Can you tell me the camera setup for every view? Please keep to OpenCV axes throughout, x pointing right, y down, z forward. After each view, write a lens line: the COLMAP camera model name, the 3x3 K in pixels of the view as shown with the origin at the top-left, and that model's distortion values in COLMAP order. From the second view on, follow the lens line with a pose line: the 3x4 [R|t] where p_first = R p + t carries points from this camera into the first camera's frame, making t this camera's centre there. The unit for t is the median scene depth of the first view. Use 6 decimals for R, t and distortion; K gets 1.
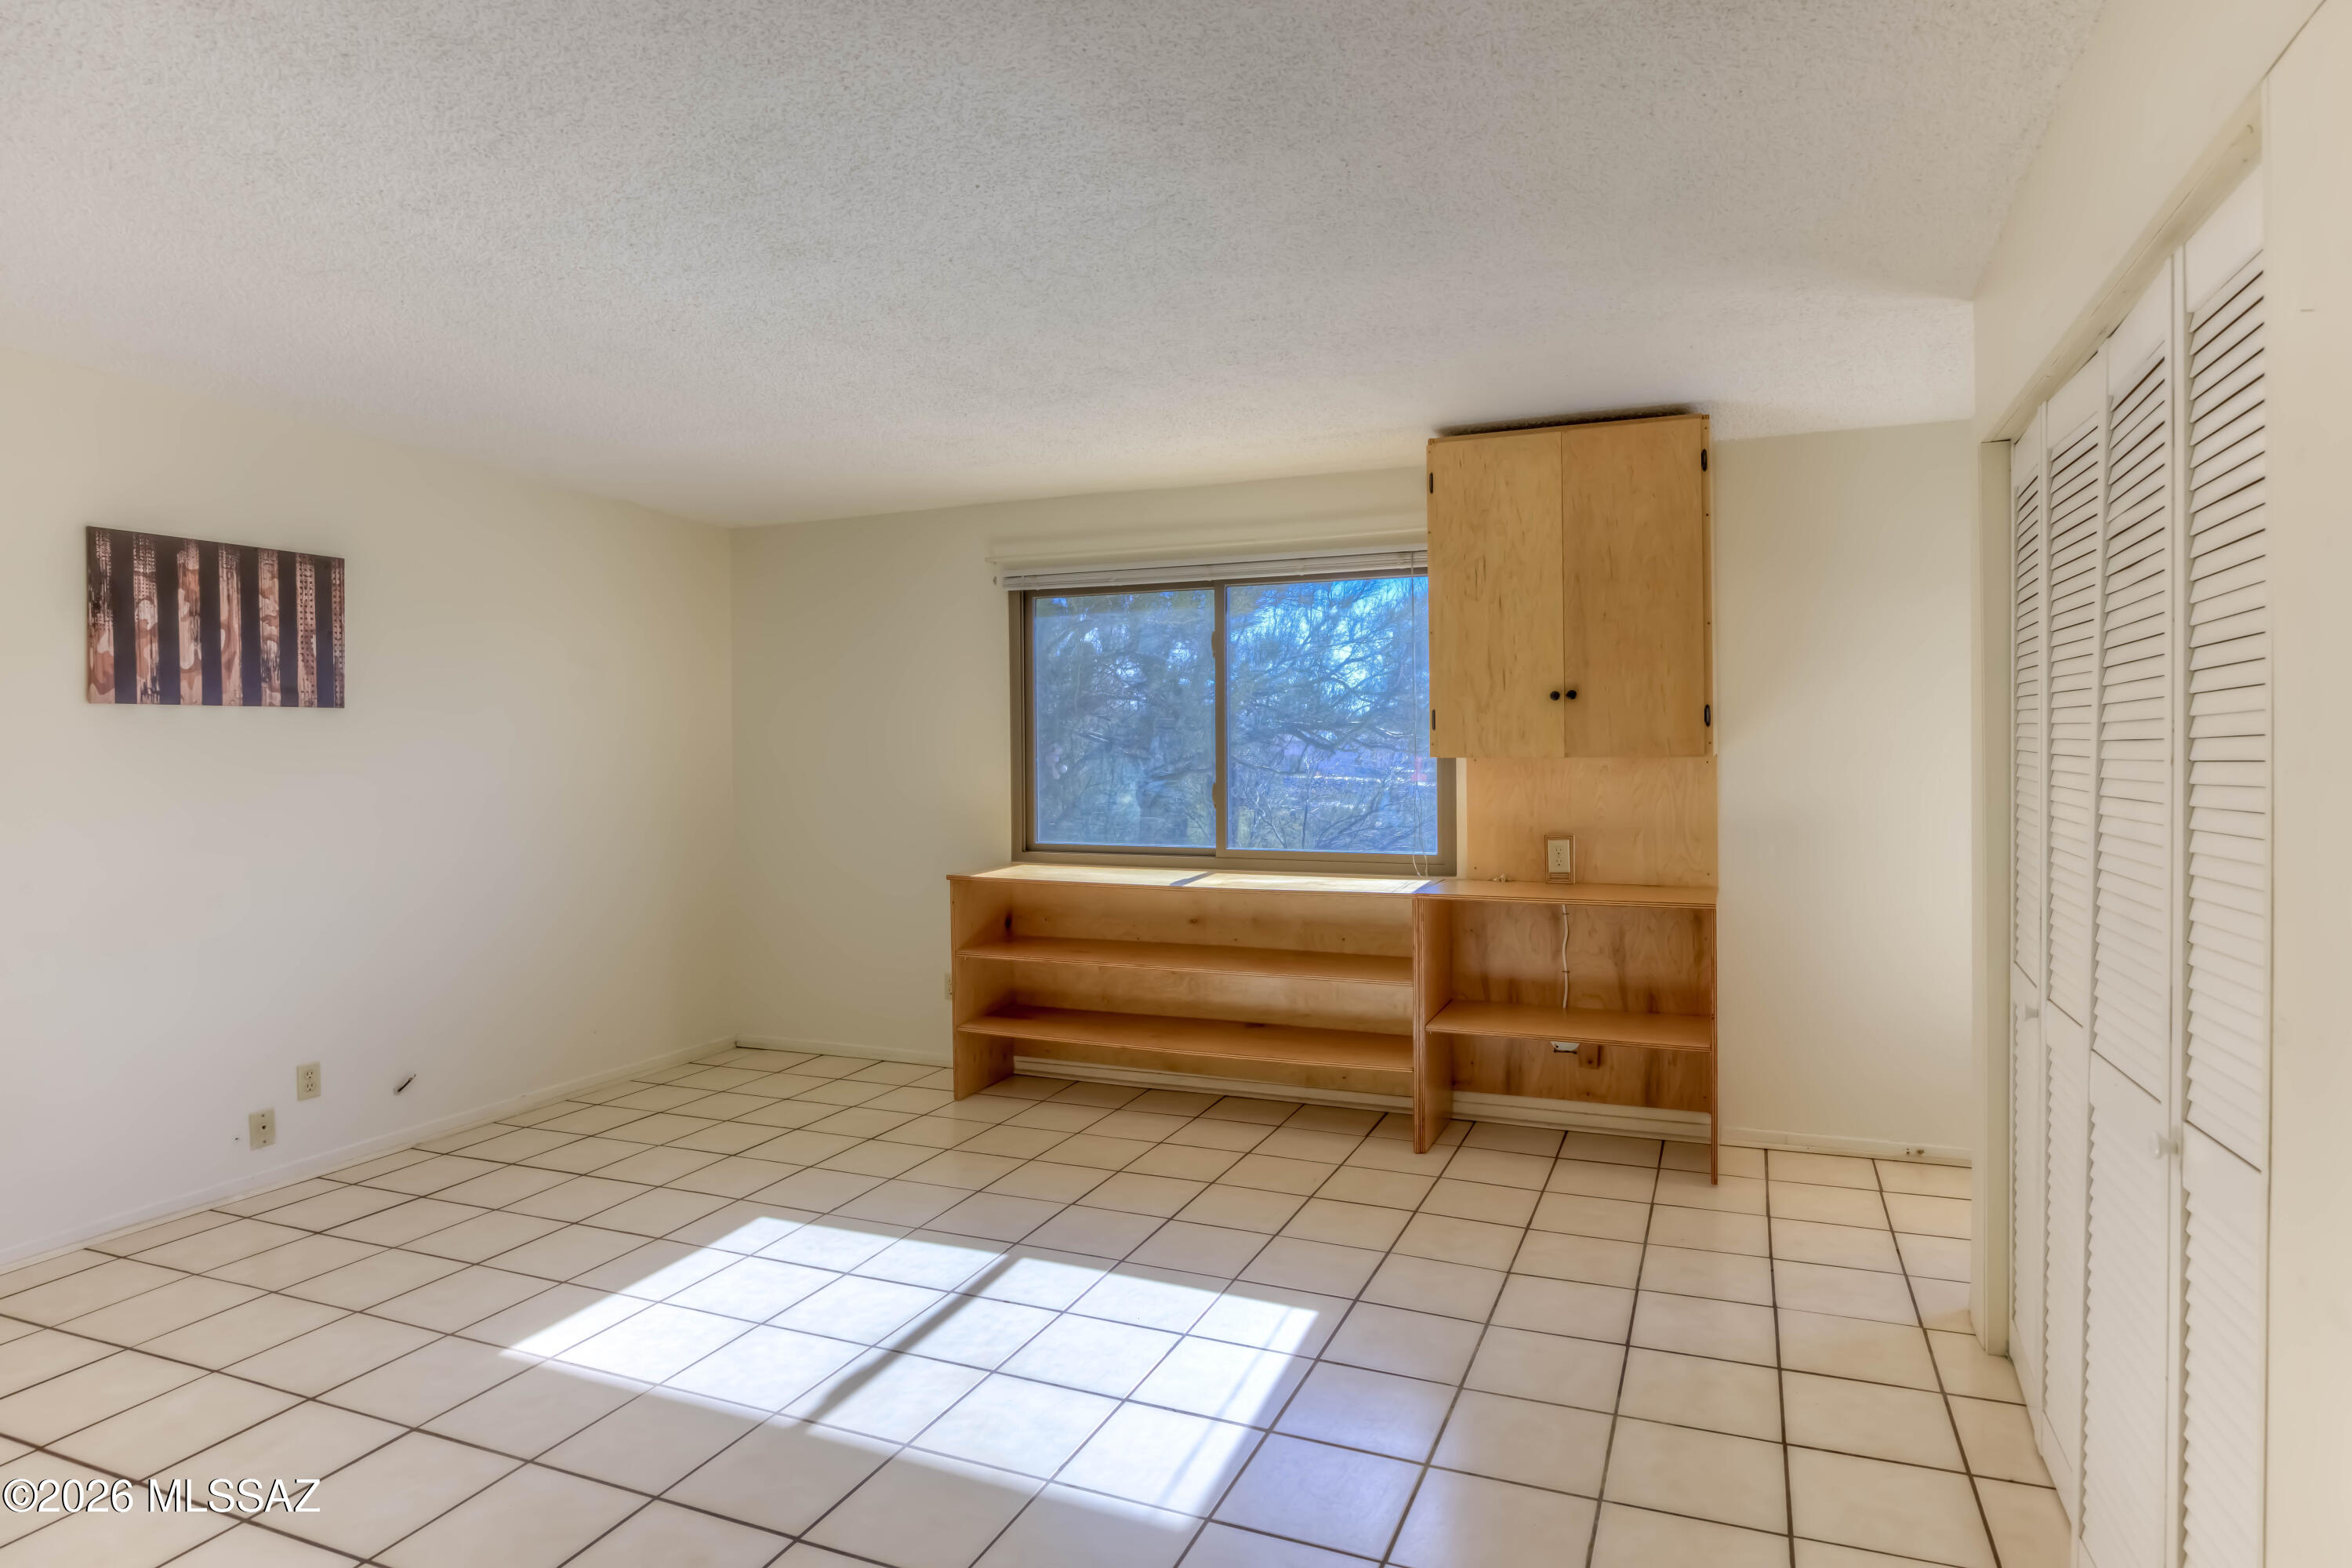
lens RADIAL K [[1248.3, 0, 1211.6], [0, 1248.3, 763.8], [0, 0, 1]] dist [-0.024193, 0.000446]
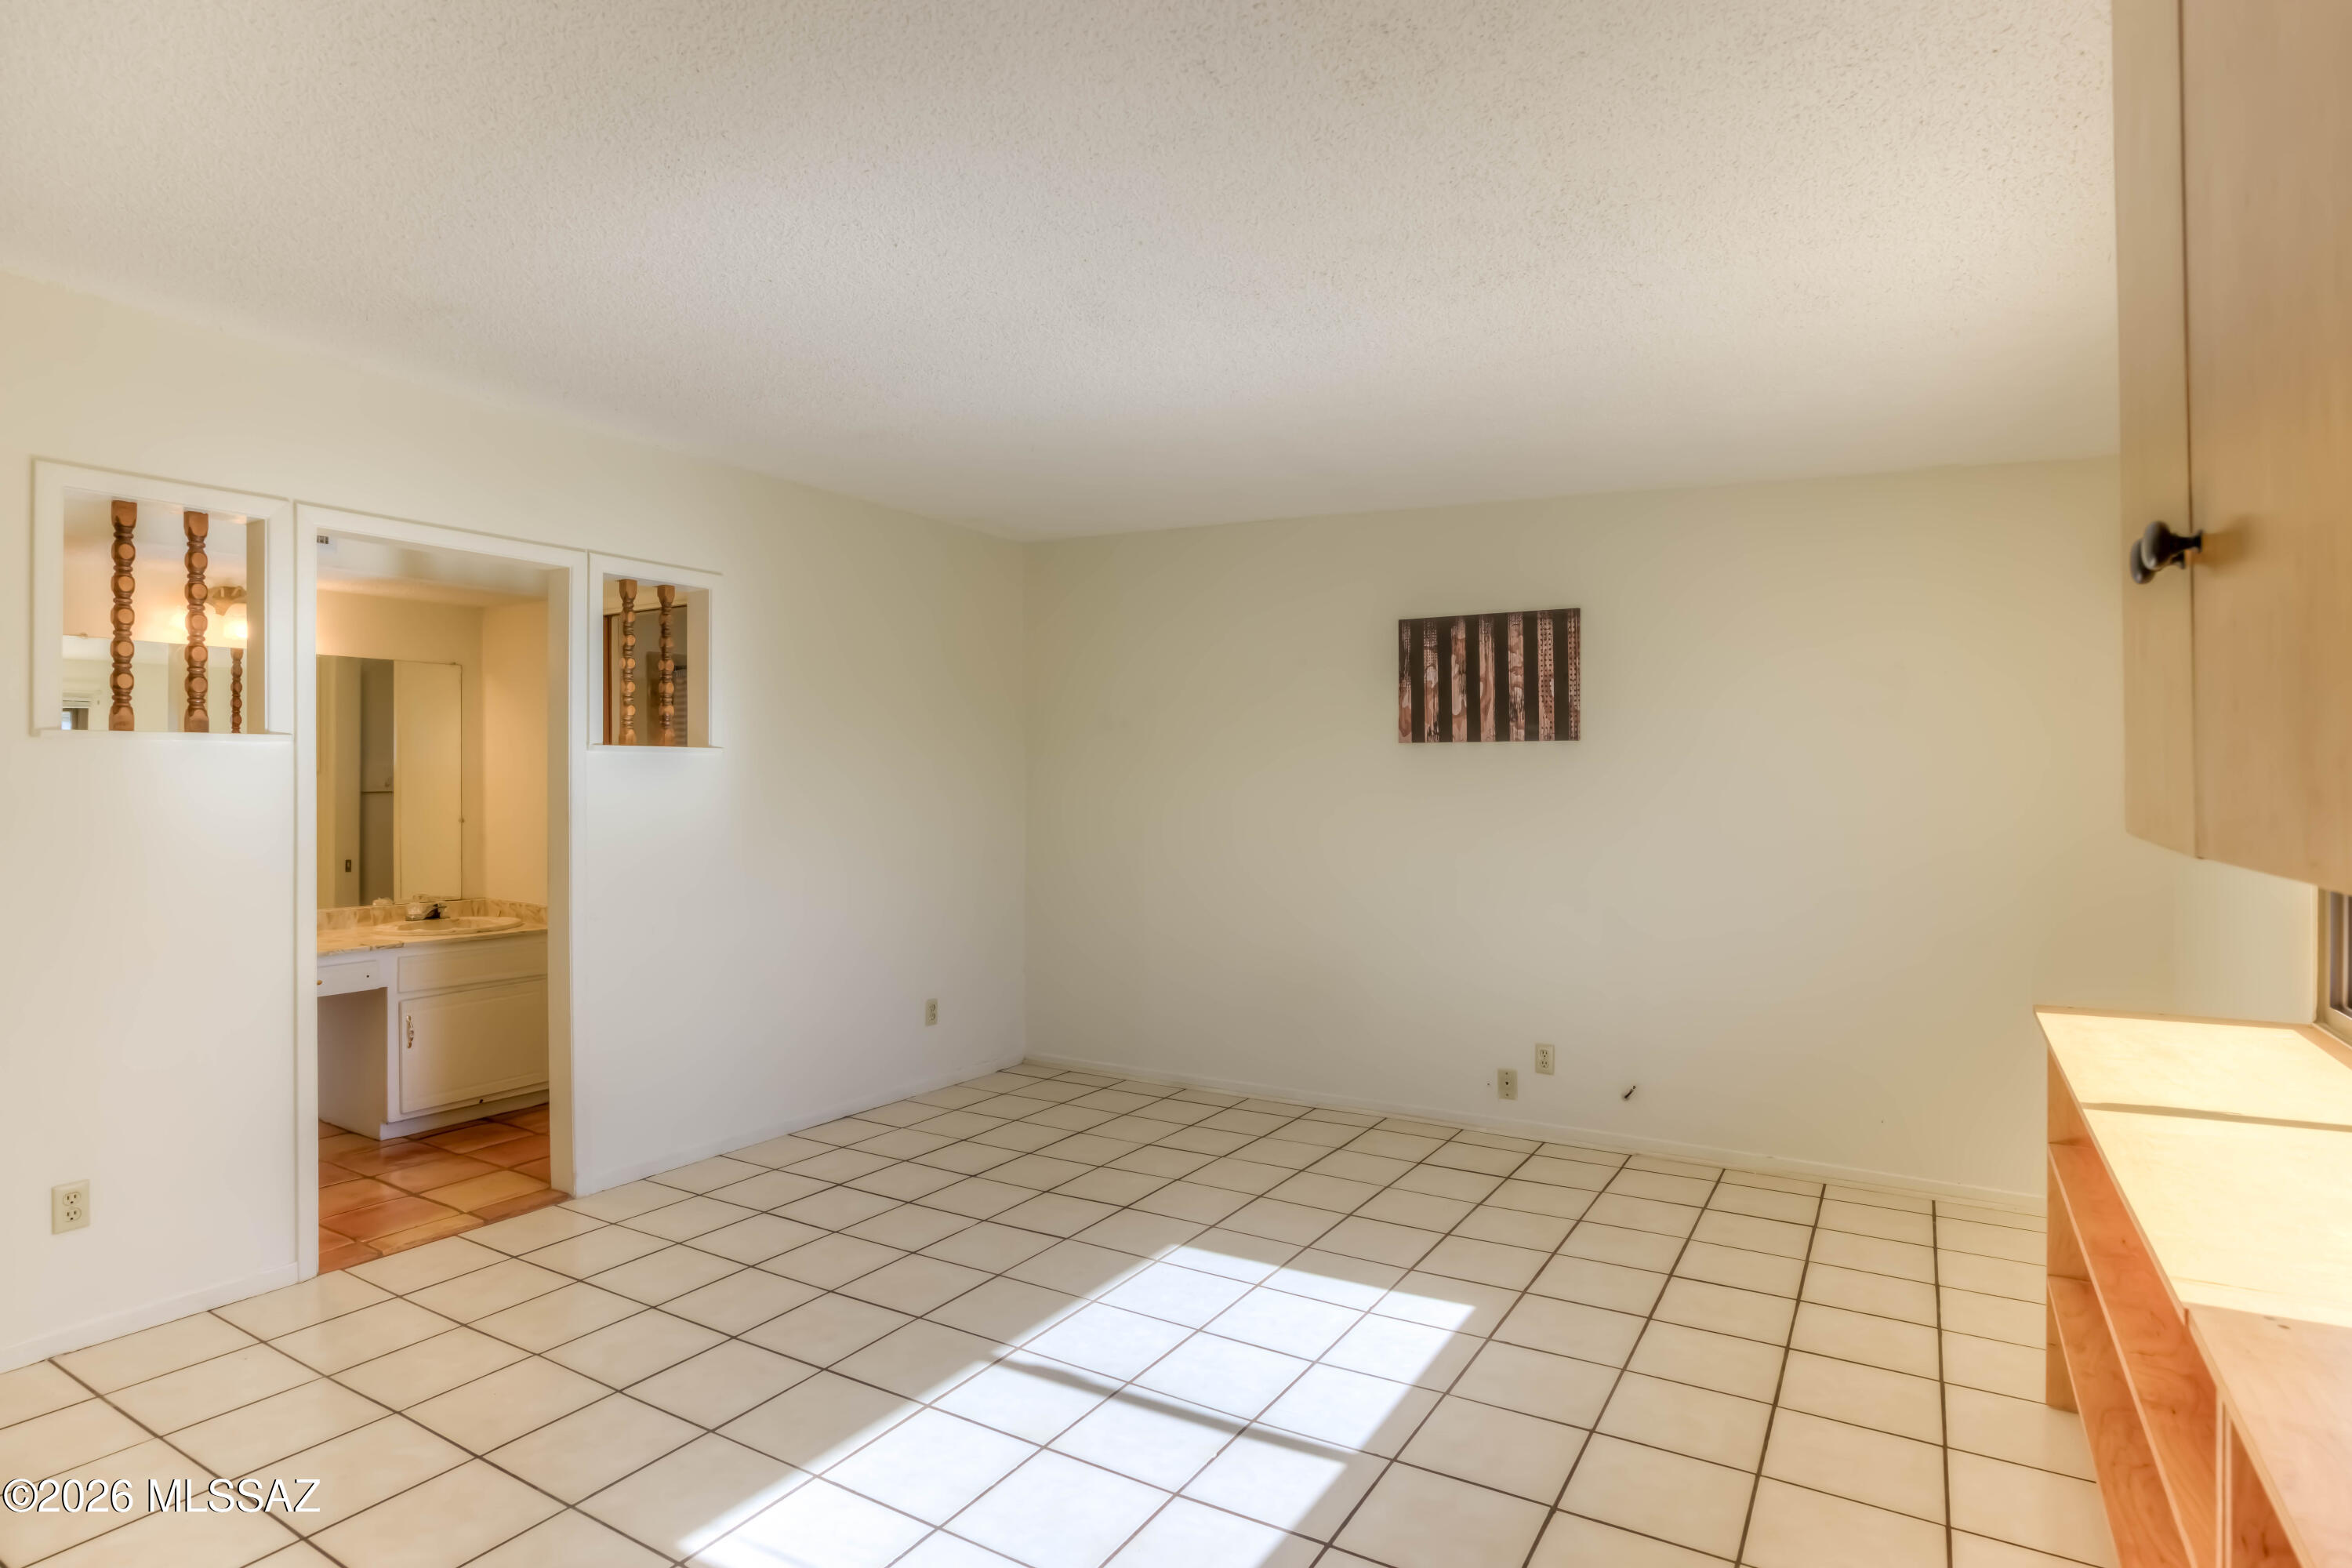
lens RADIAL K [[1248.3, 0, 1193.2], [0, 1248.3, 782.8], [0, 0, 1]] dist [-0.024193, 0.000446]
pose [[-0.144067, 0.009423, -0.989523, 0.508873], [-0.019204, 0.999740, 0.012316, -0.014448], [0.989382, 0.020777, -0.143848, 0.869213]]
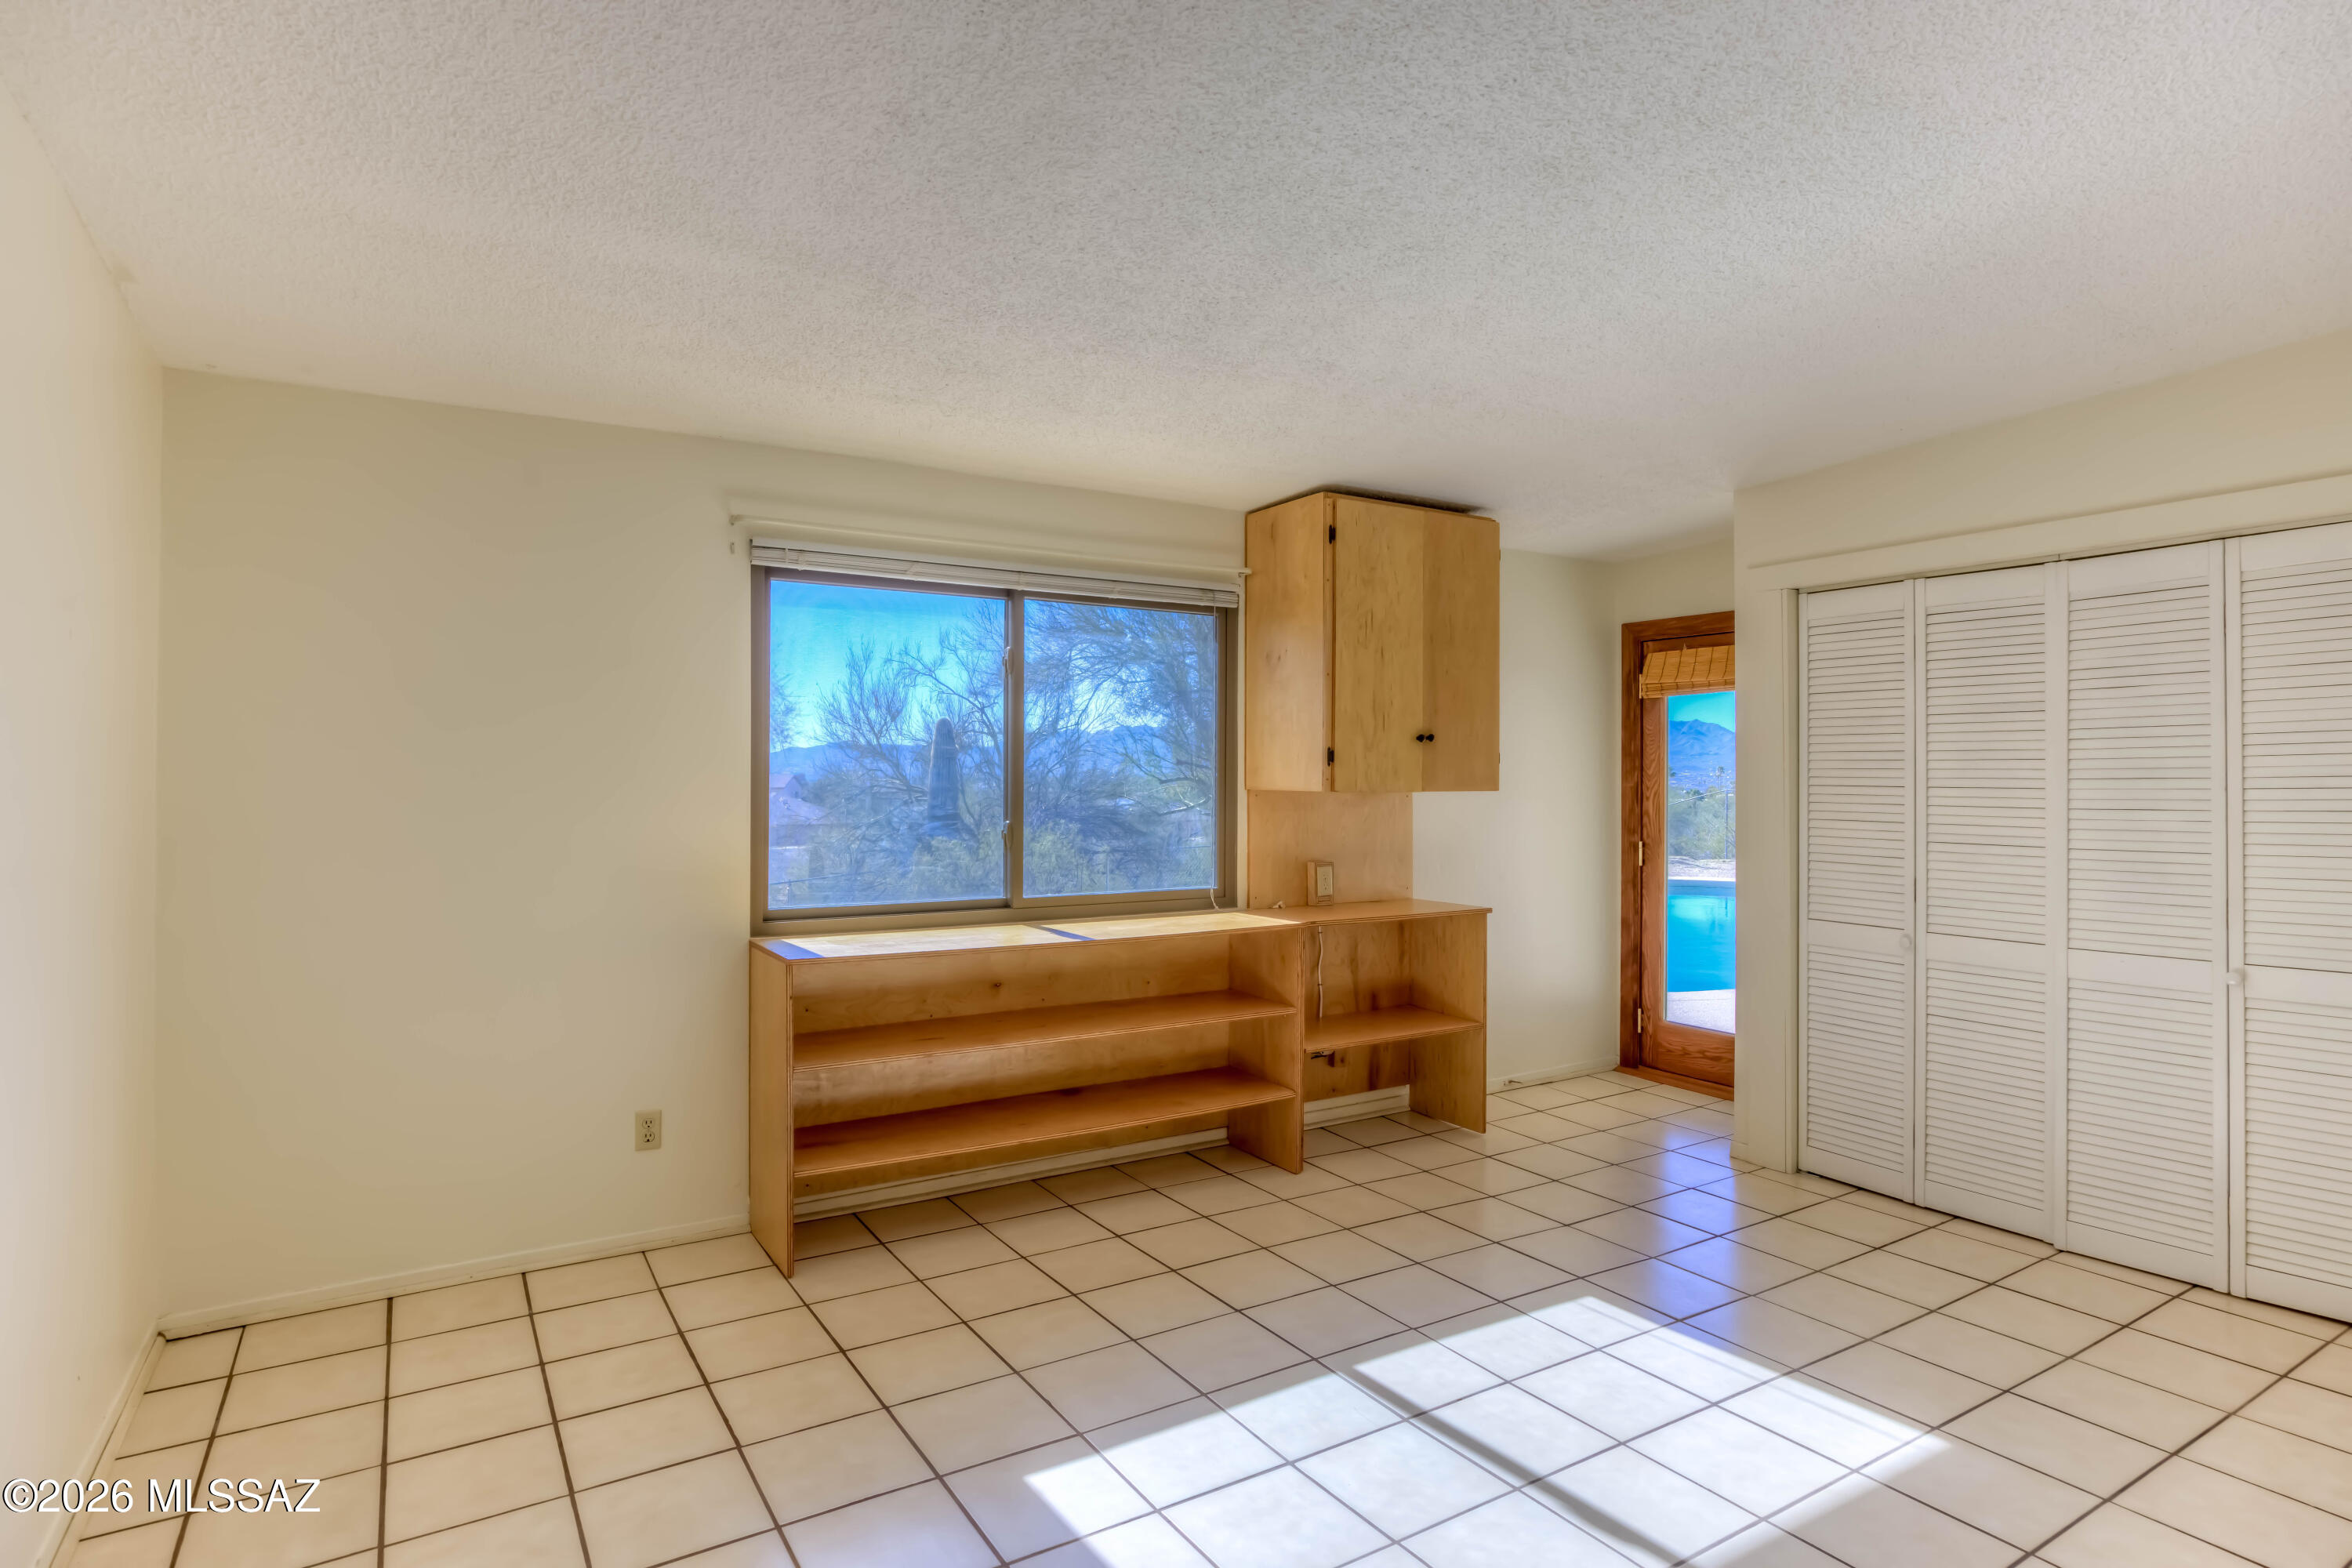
lens RADIAL K [[1248.3, 0, 1185.7], [0, 1248.3, 779.2], [0, 0, 1]] dist [-0.024193, 0.000446]
pose [[0.601700, 0.009671, 0.798664, -0.791917], [0.007825, 0.999807, -0.018001, 0.002501], [-0.798684, 0.017081, 0.601508, 0.489306]]
